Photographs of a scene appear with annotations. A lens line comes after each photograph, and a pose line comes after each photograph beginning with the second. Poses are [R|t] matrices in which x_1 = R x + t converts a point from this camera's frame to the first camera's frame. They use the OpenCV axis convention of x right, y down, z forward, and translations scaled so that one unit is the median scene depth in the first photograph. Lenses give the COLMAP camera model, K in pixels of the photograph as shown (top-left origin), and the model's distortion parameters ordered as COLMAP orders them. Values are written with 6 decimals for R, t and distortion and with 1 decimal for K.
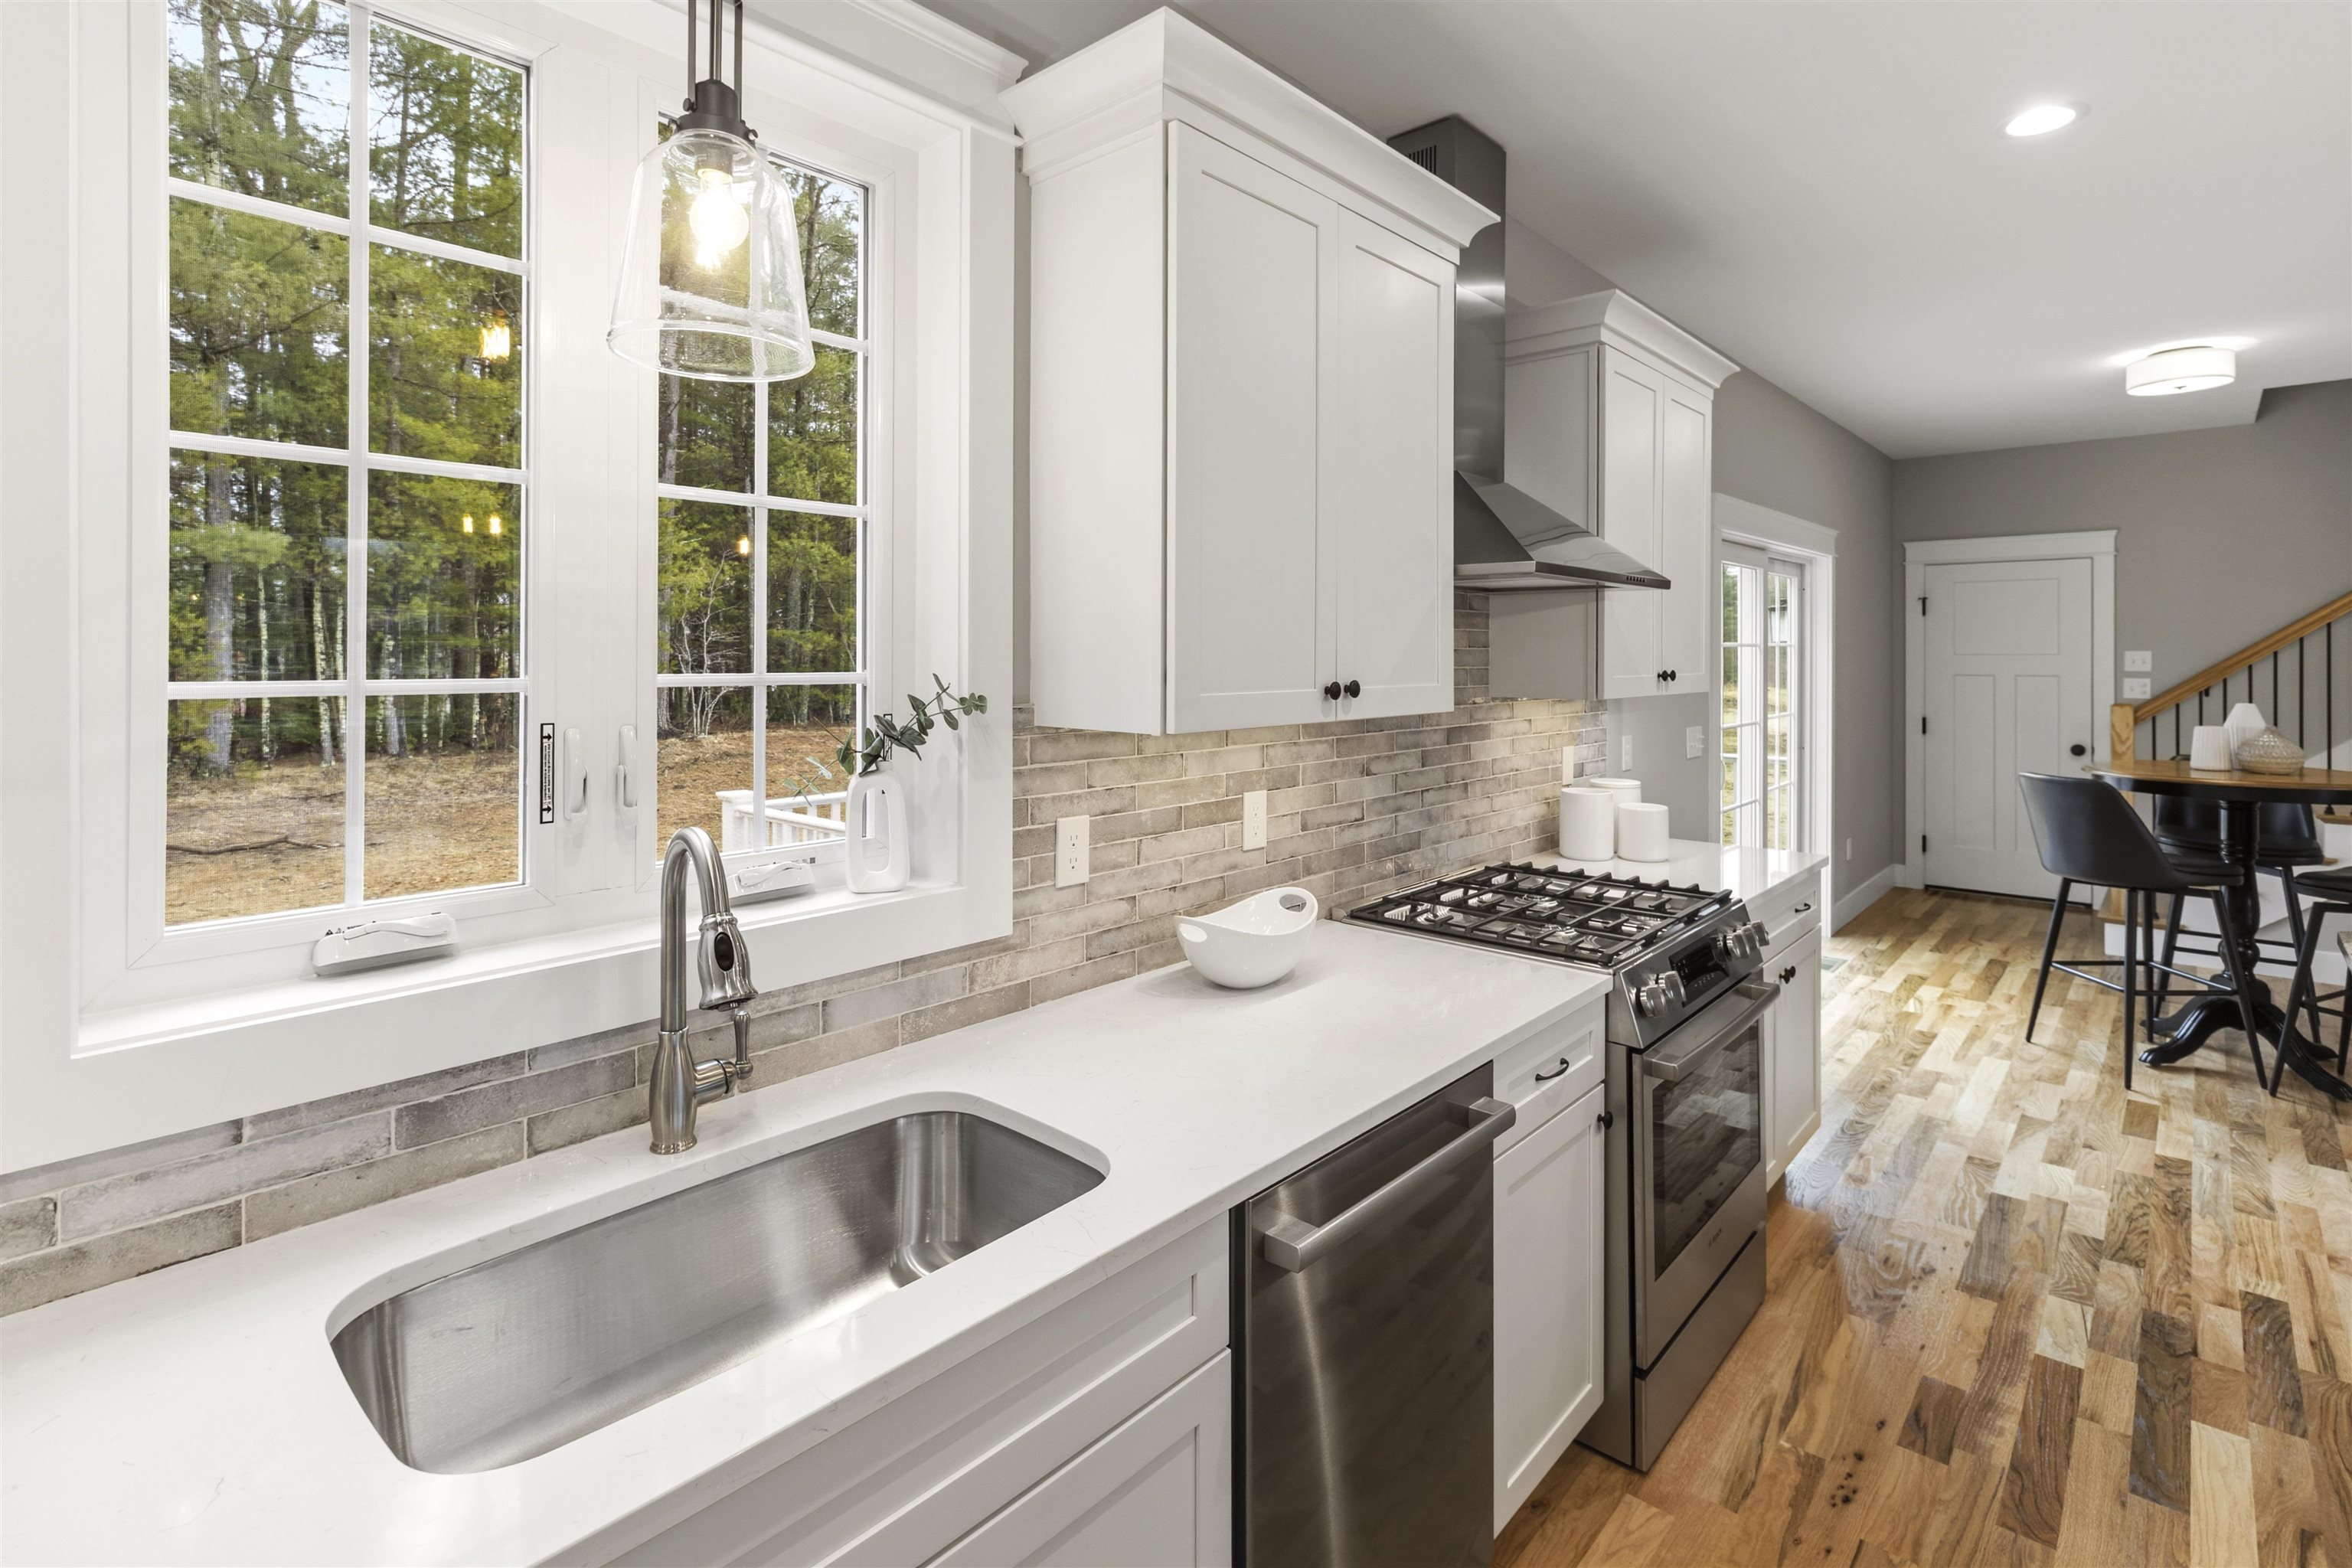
lens RADIAL K [[1111.8, 0, 1190.5], [0, 1111.8, 657.5], [0, 0, 1]] dist [0.000148, 0.001631]
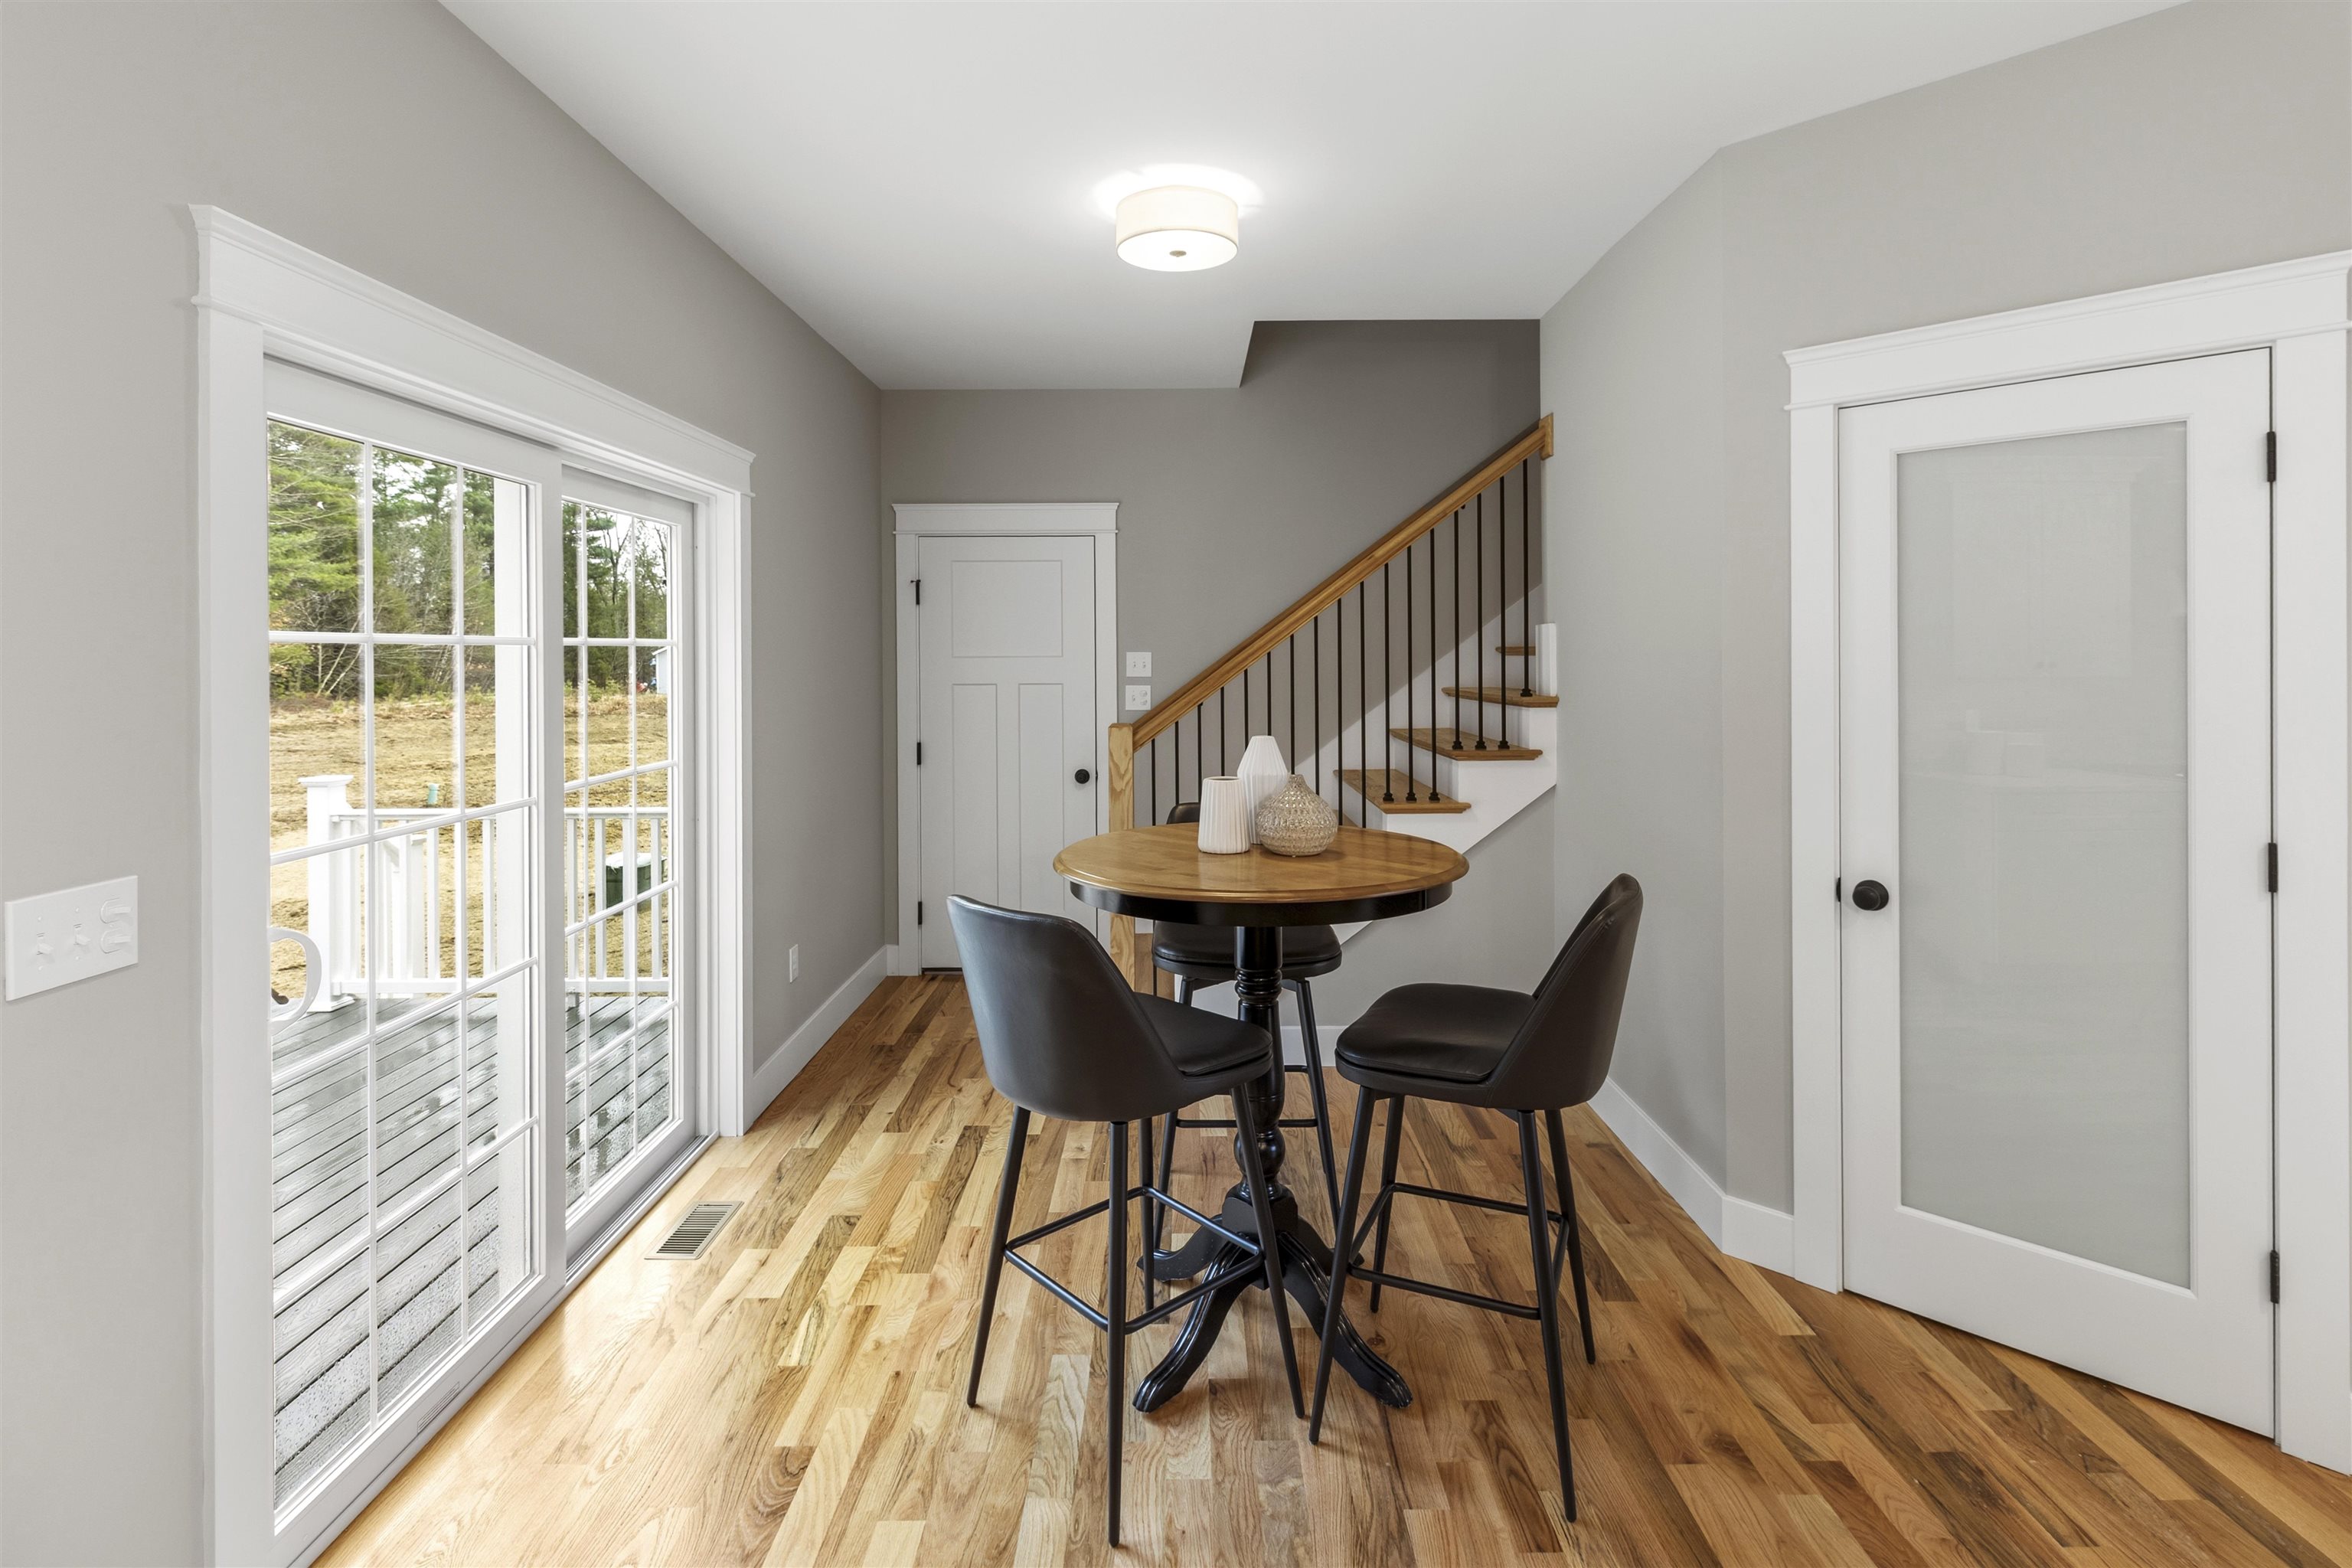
lens RADIAL K [[1111.8, 0, 1189.0], [0, 1111.8, 662.3], [0, 0, 1]] dist [0.000148, 0.001631]
pose [[0.735940, -0.007423, 0.677007, 0.762949], [0.006917, 0.999970, 0.003445, -0.002054], [-0.677012, 0.002148, 0.735969, 0.874993]]
